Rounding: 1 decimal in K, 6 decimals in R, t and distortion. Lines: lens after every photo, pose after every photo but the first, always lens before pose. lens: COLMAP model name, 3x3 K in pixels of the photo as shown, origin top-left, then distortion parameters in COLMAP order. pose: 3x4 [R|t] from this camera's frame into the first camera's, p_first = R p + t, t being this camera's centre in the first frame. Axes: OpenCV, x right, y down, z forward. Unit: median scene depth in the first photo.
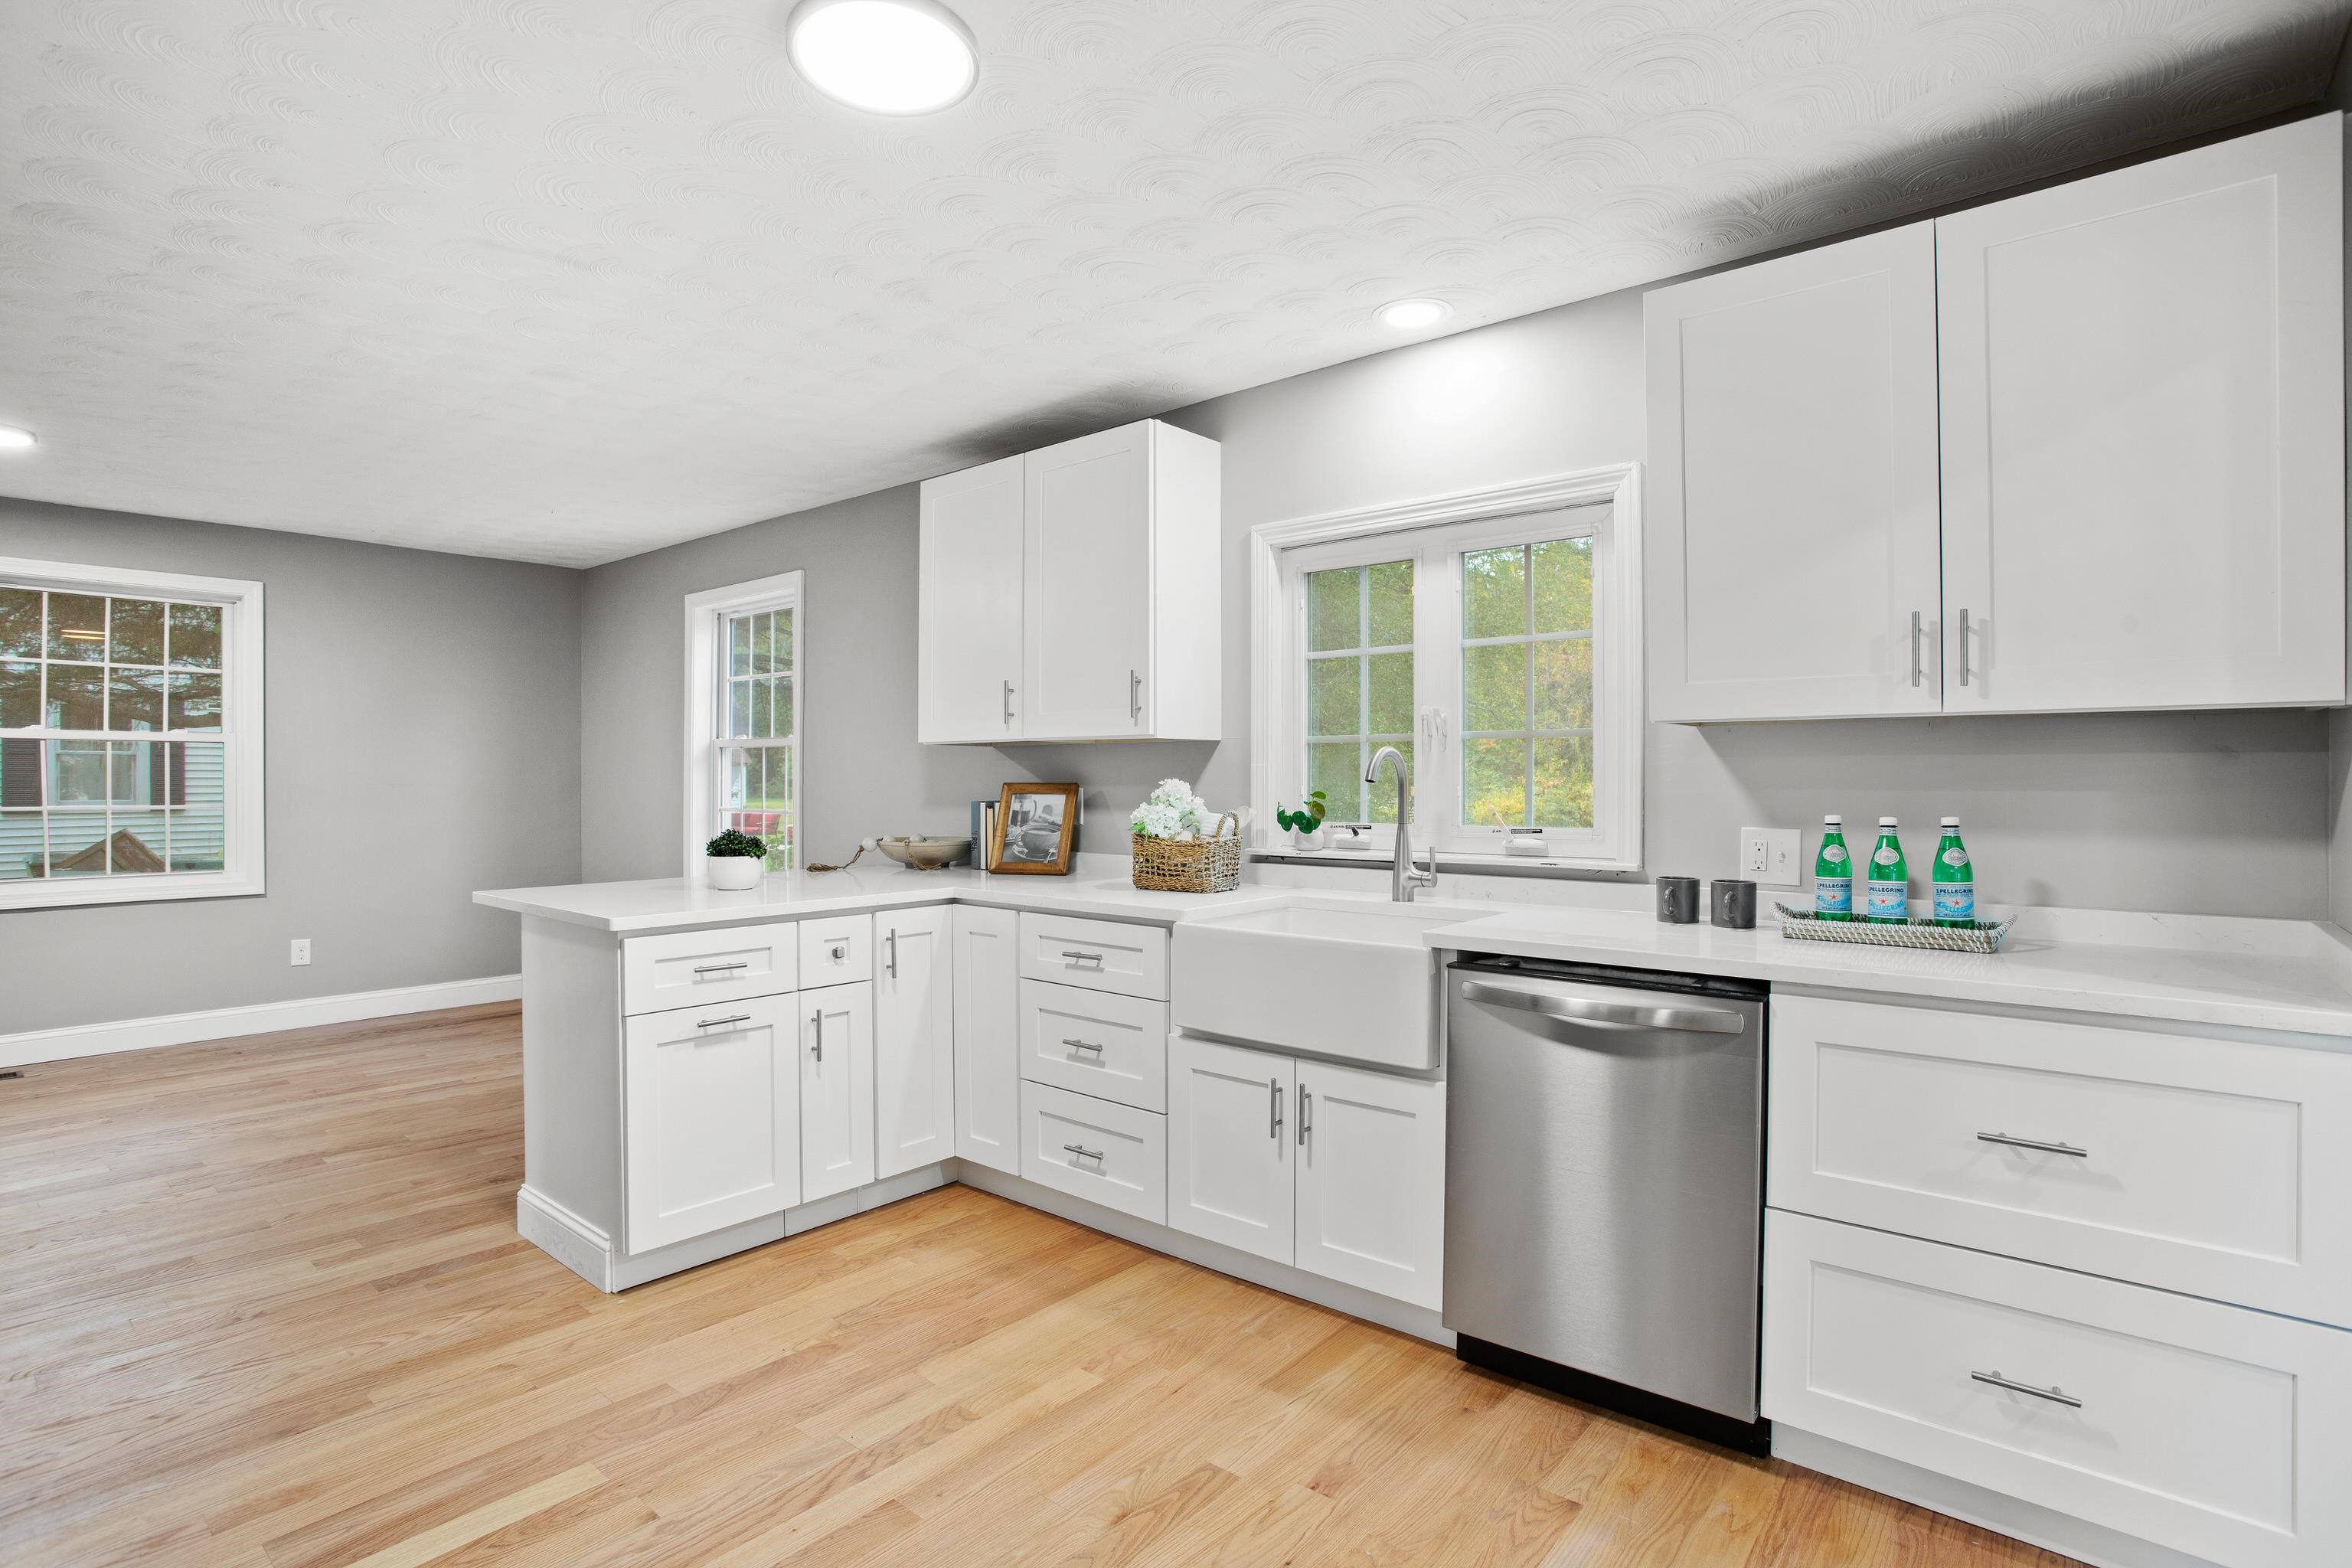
lens RADIAL K [[1140.3, 0, 1178.2], [0, 1140.3, 780.7], [0, 0, 1]] dist [-0.077342, 0.036458]
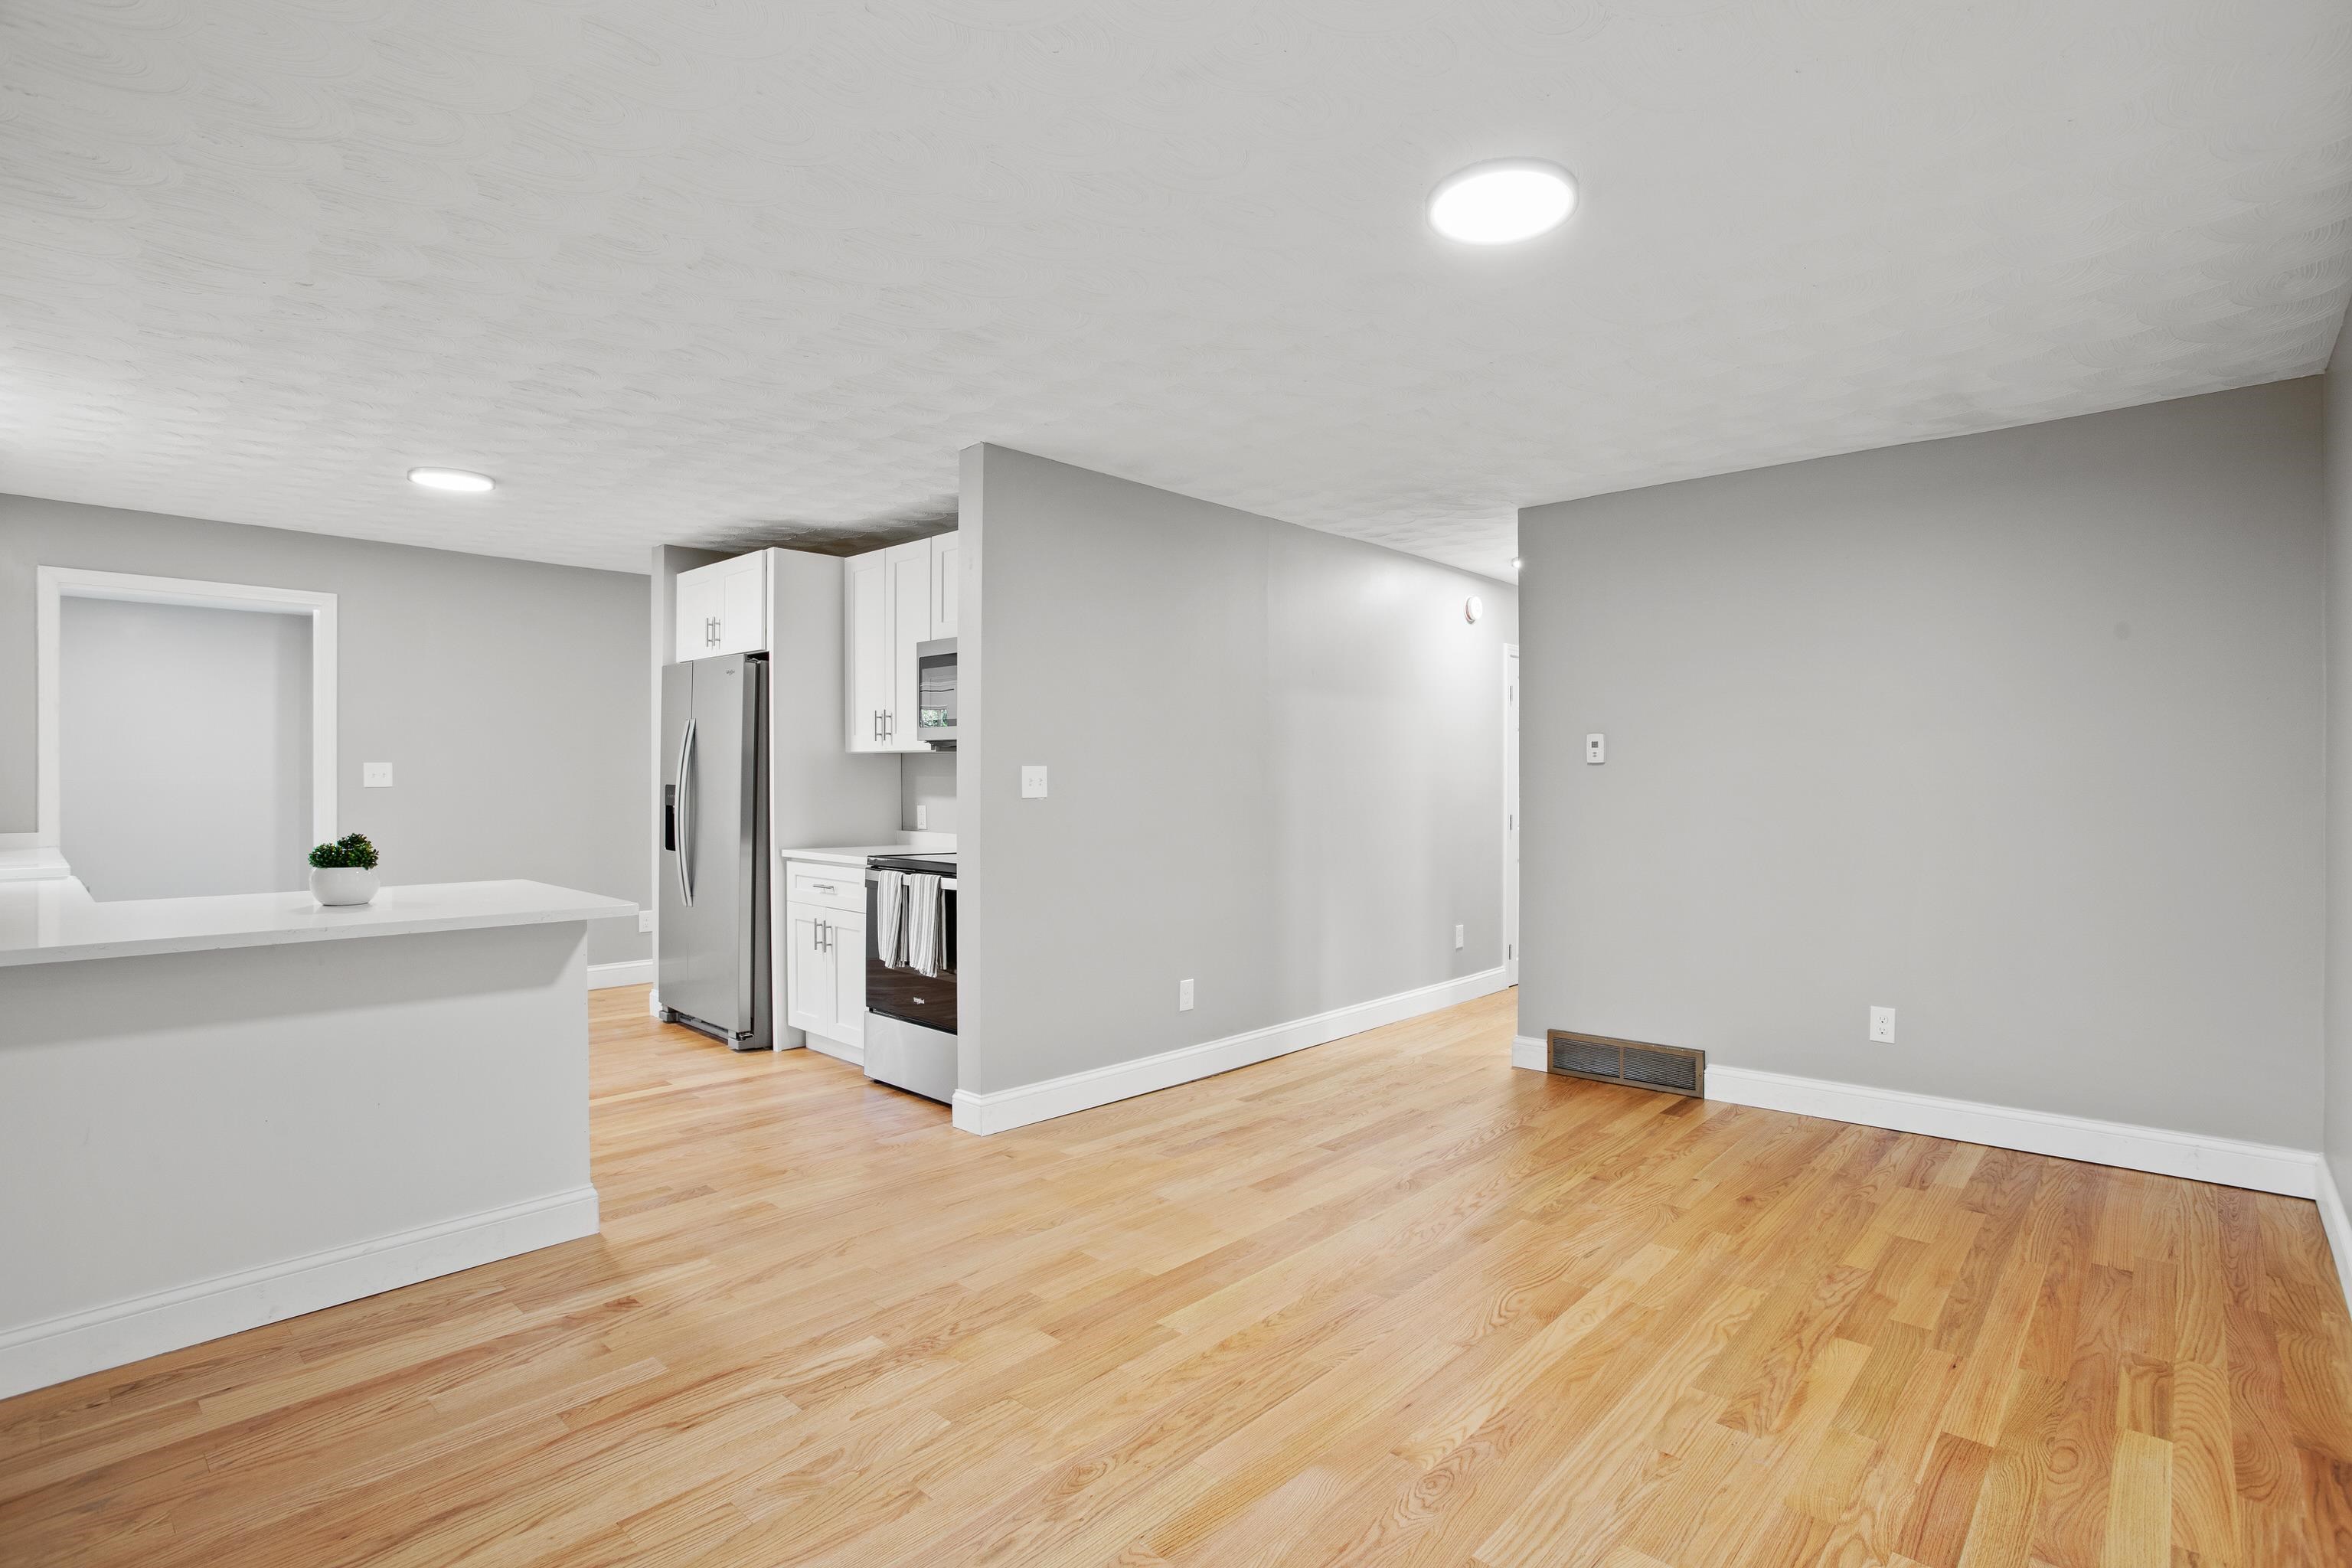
lens RADIAL K [[1140.3, 0, 1178.2], [0, 1140.3, 780.7], [0, 0, 1]] dist [-0.077342, 0.036458]
pose [[-0.998619, -0.002716, 0.052457, -1.167561], [-0.002271, 0.999961, 0.008542, -0.008531], [-0.052478, 0.008411, -0.998587, 1.965145]]
